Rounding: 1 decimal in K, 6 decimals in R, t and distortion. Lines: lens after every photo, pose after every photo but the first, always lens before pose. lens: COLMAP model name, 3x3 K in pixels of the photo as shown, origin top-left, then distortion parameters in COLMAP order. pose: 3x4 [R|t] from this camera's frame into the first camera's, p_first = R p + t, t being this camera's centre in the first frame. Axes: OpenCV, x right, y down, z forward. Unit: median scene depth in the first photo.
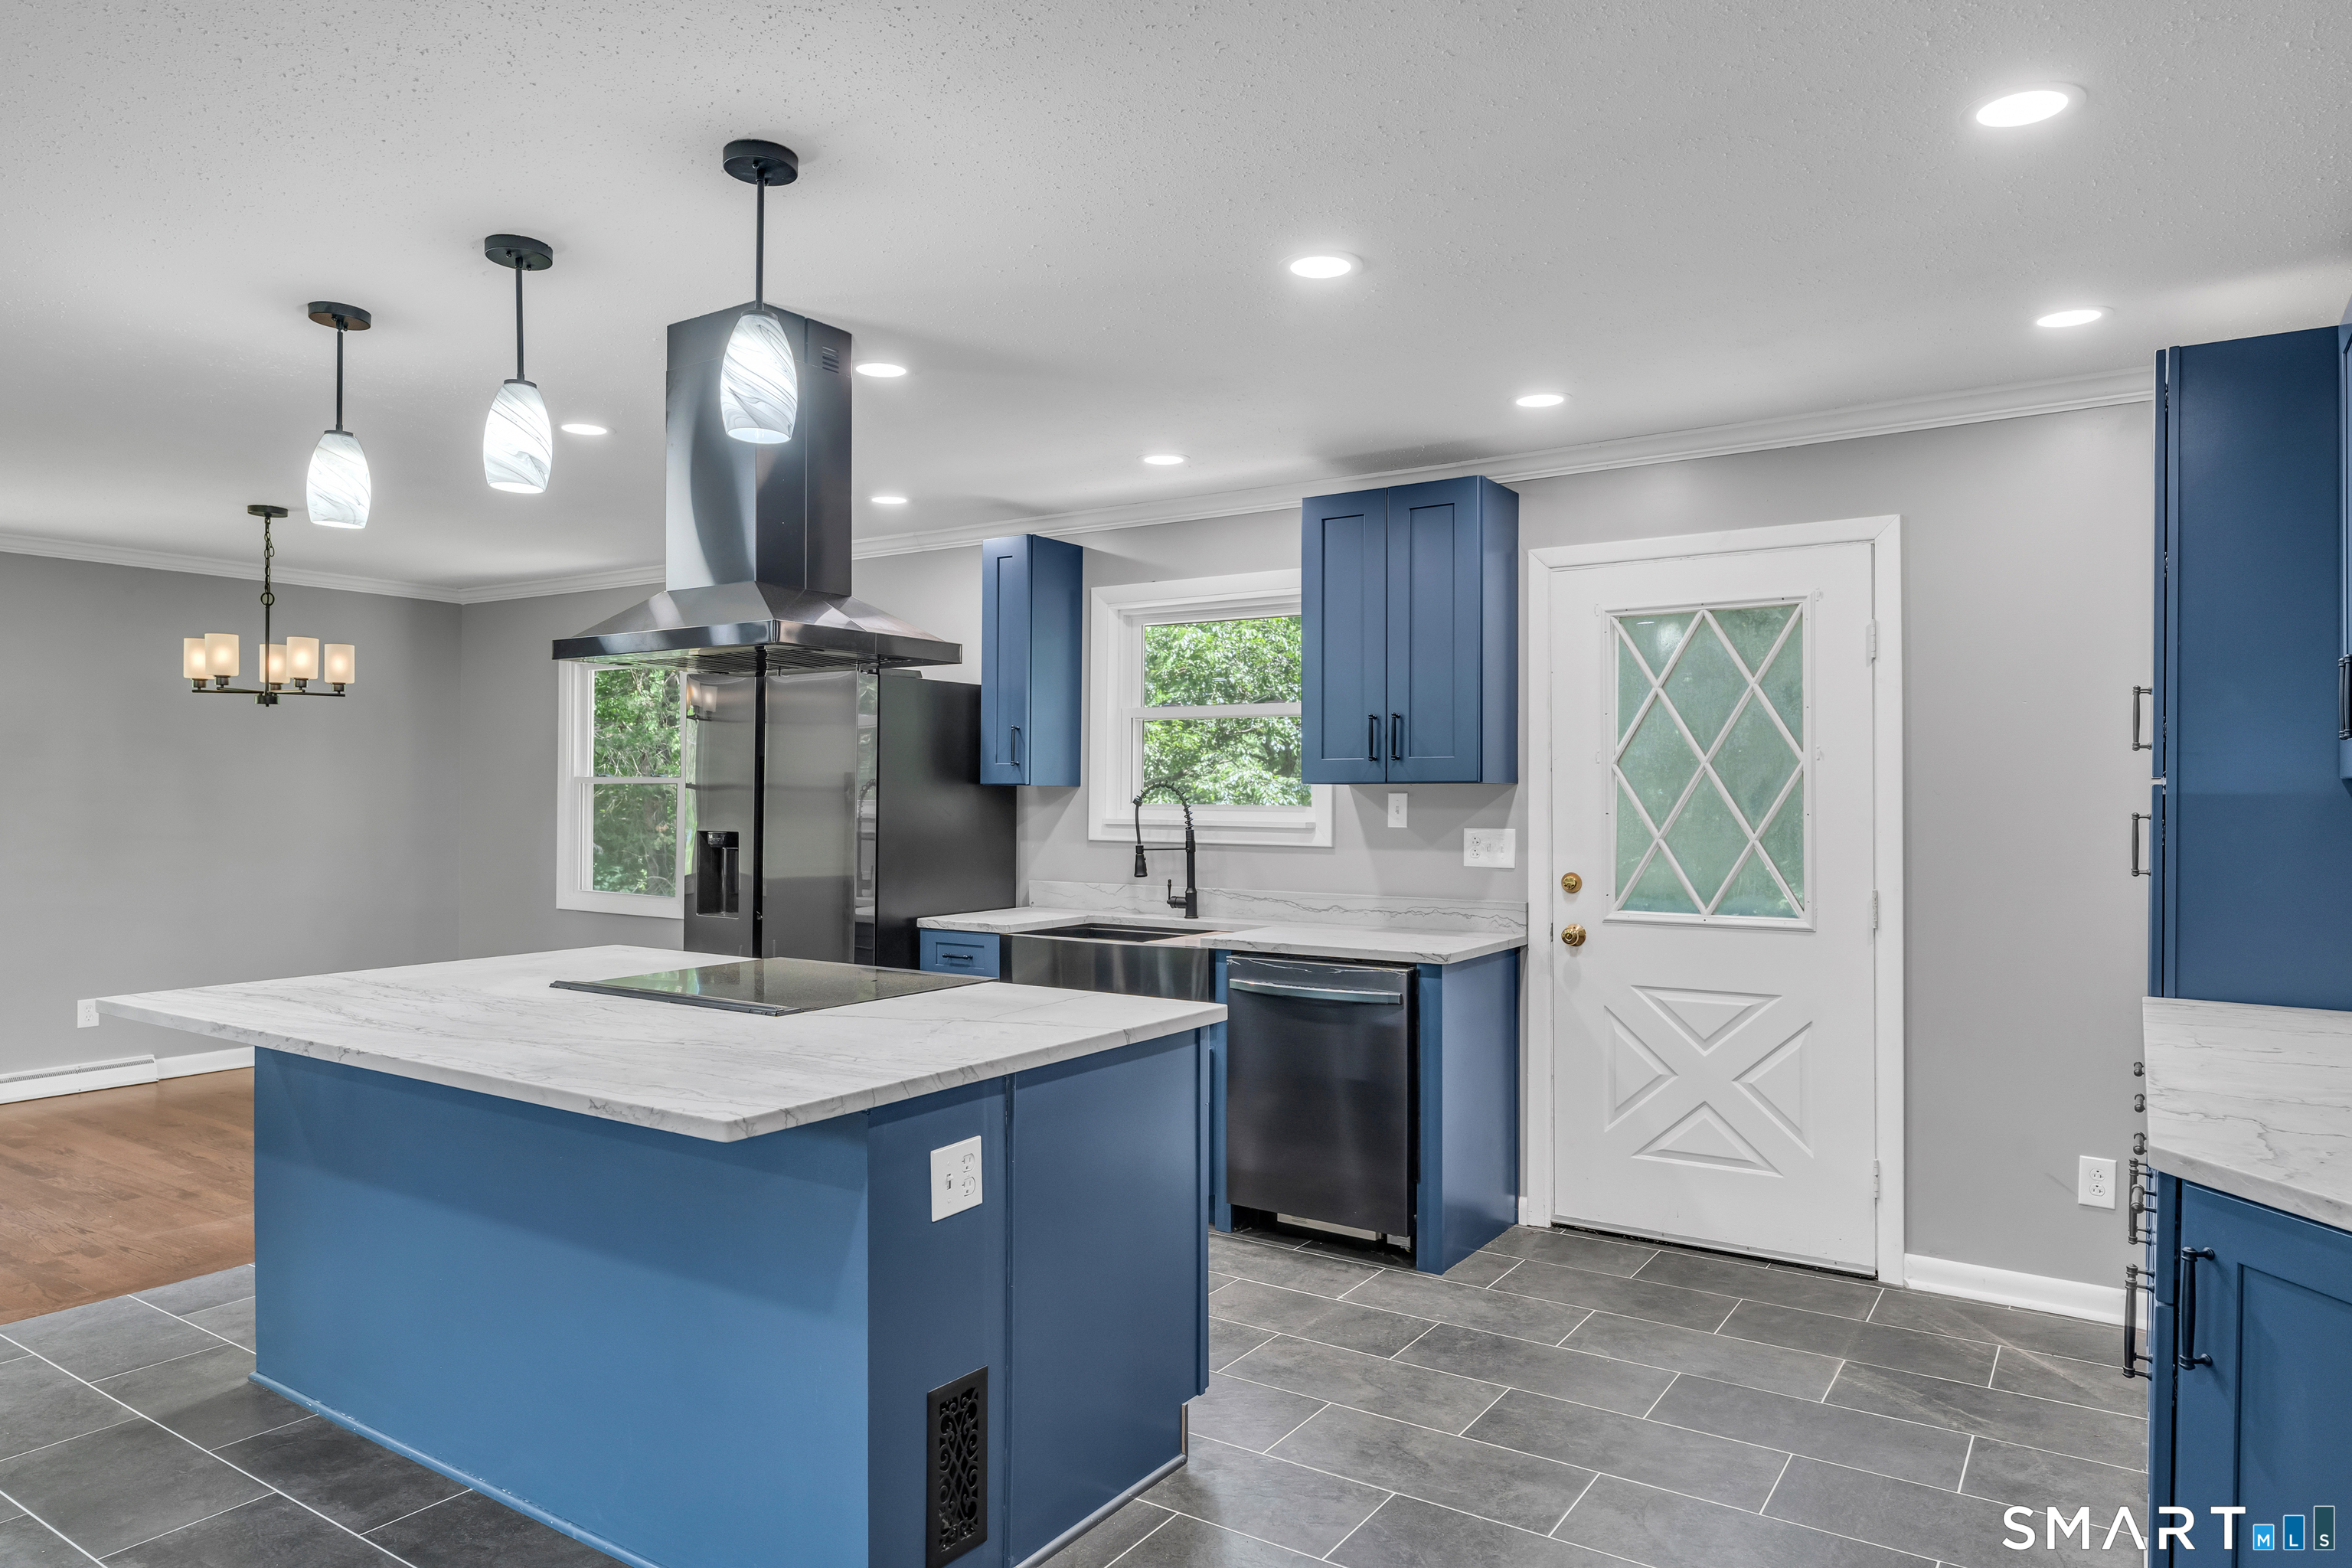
lens RADIAL K [[1439.3, 0, 1176.0], [0, 1439.3, 784.0], [0, 0, 1]] dist [0.000651, -0.000544]
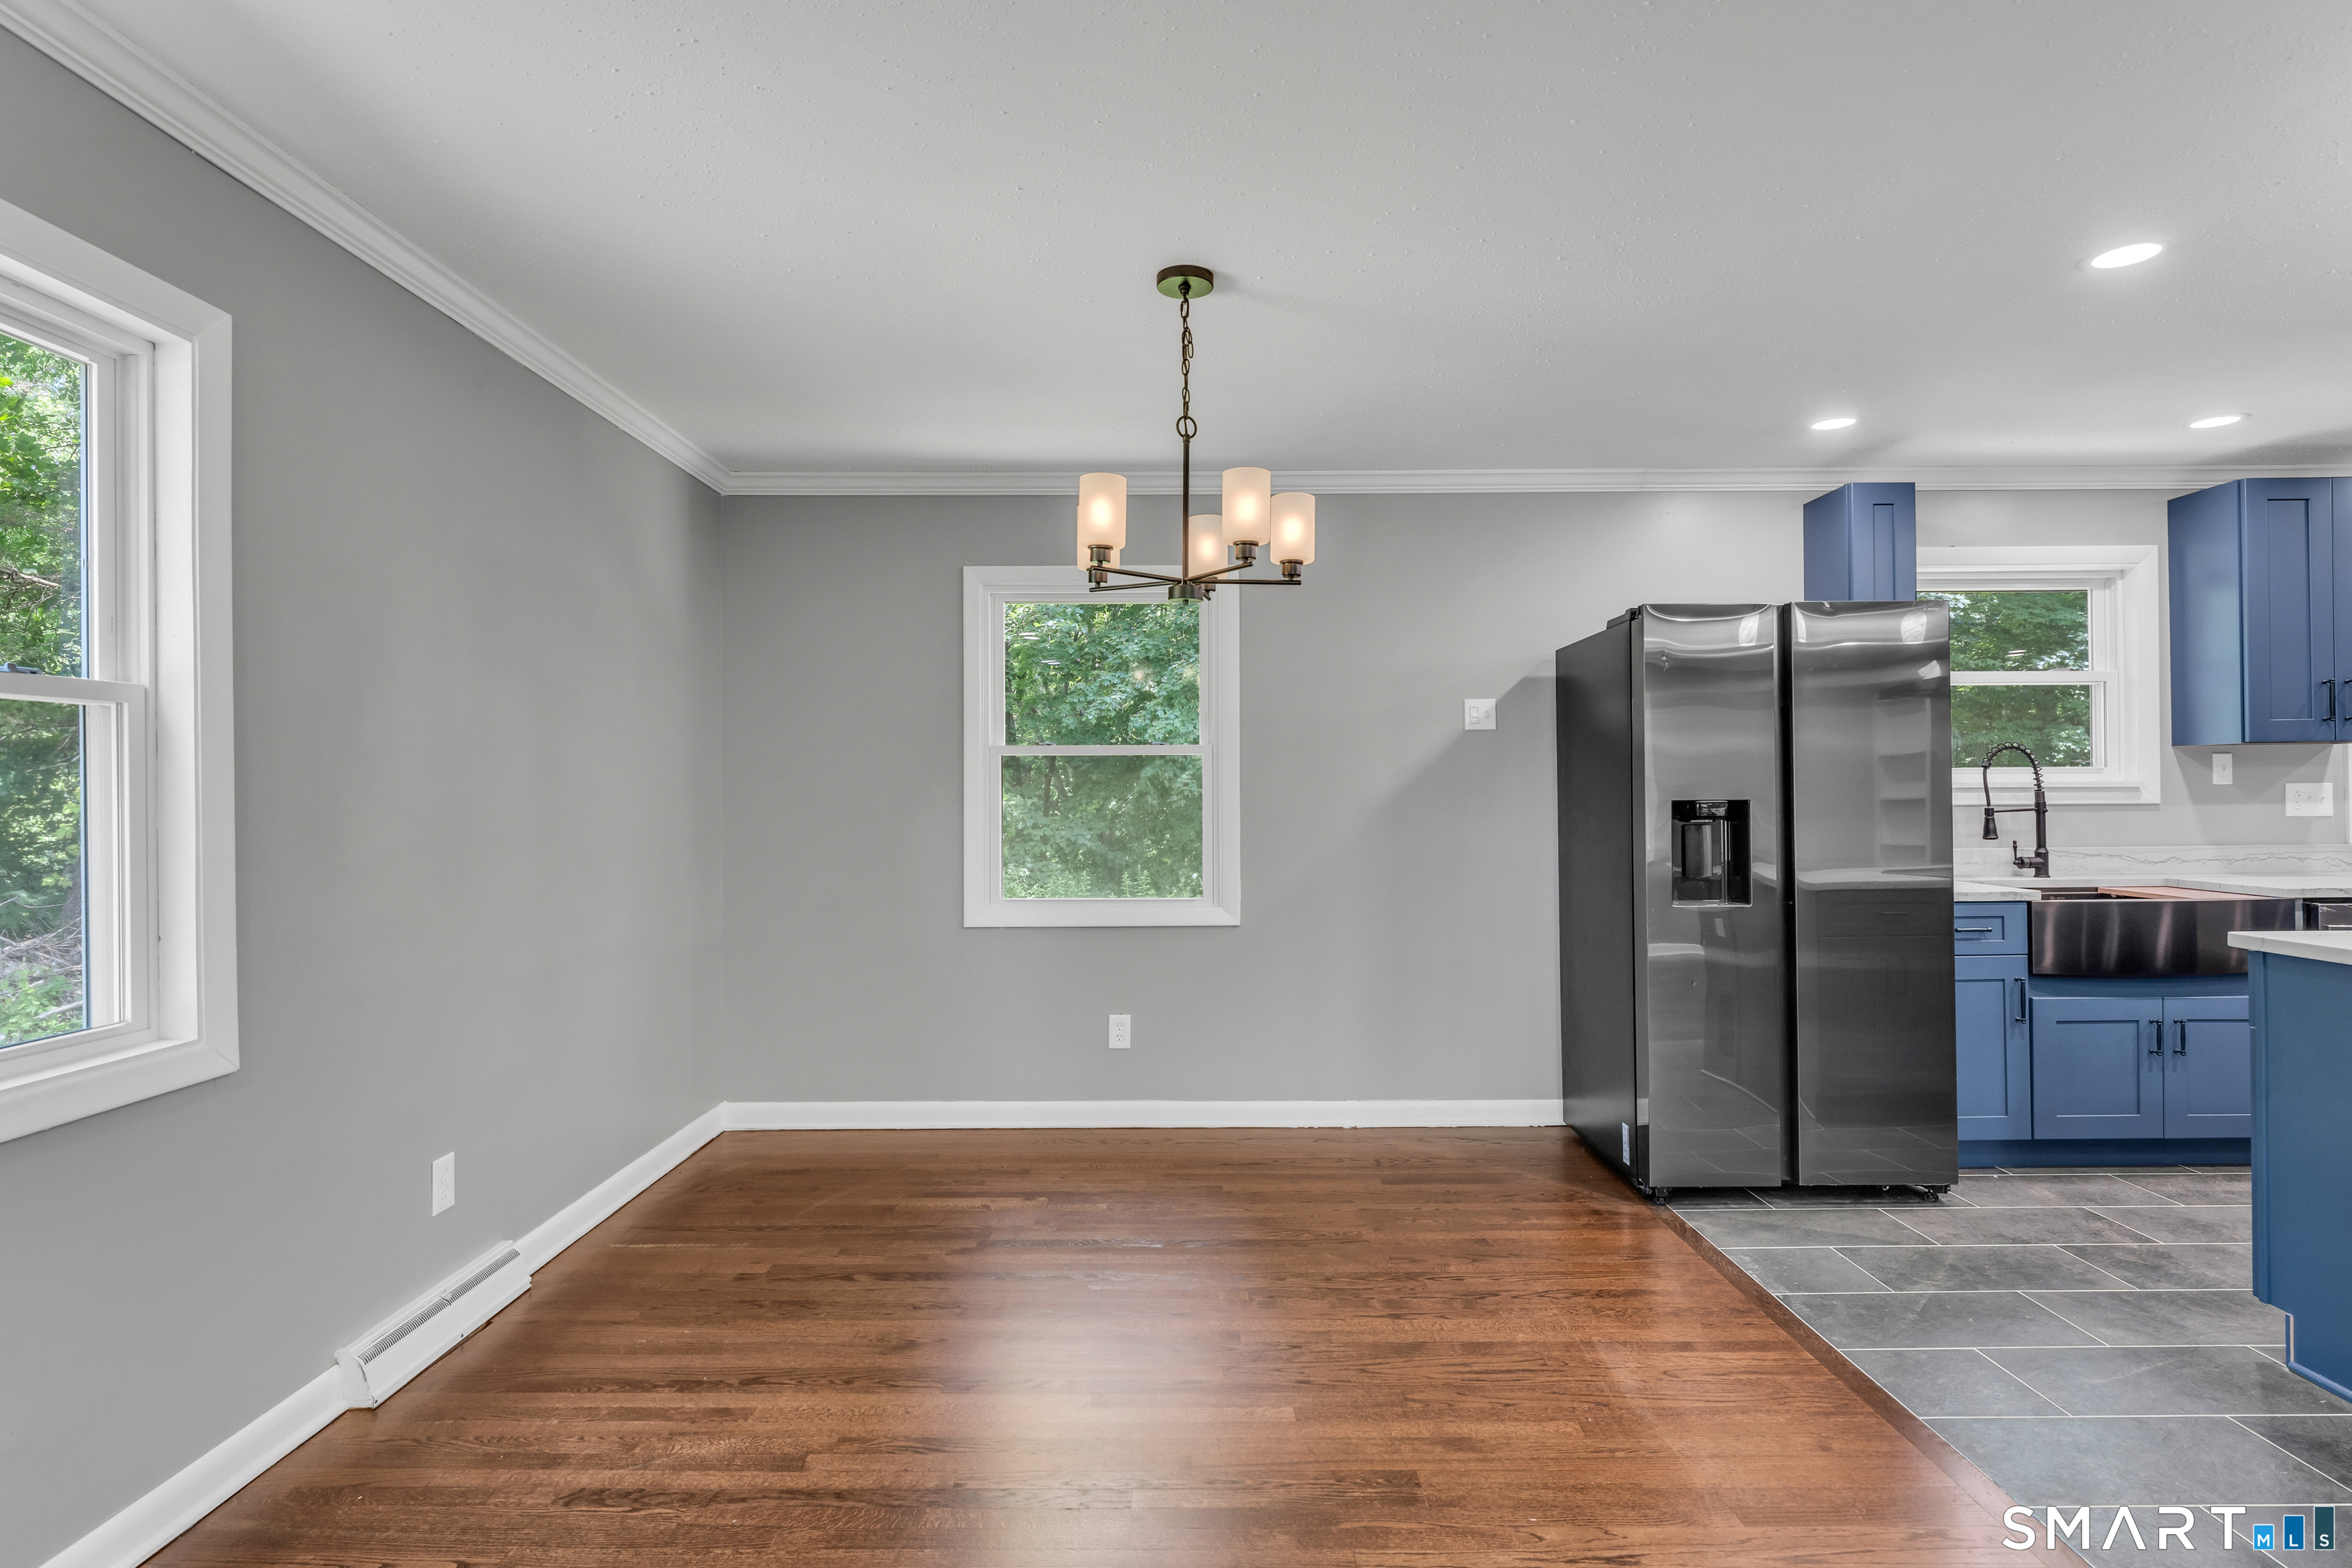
lens RADIAL K [[1098.0, 0, 1176.0], [0, 1098.0, 784.0], [0, 0, 1]] dist [0.002205, 0.000328]
pose [[0.831890, -0.005236, 0.554916, -0.937621], [0.007718, 0.999968, -0.002136, 0.023551], [-0.554887, 0.006060, 0.831904, 0.689408]]
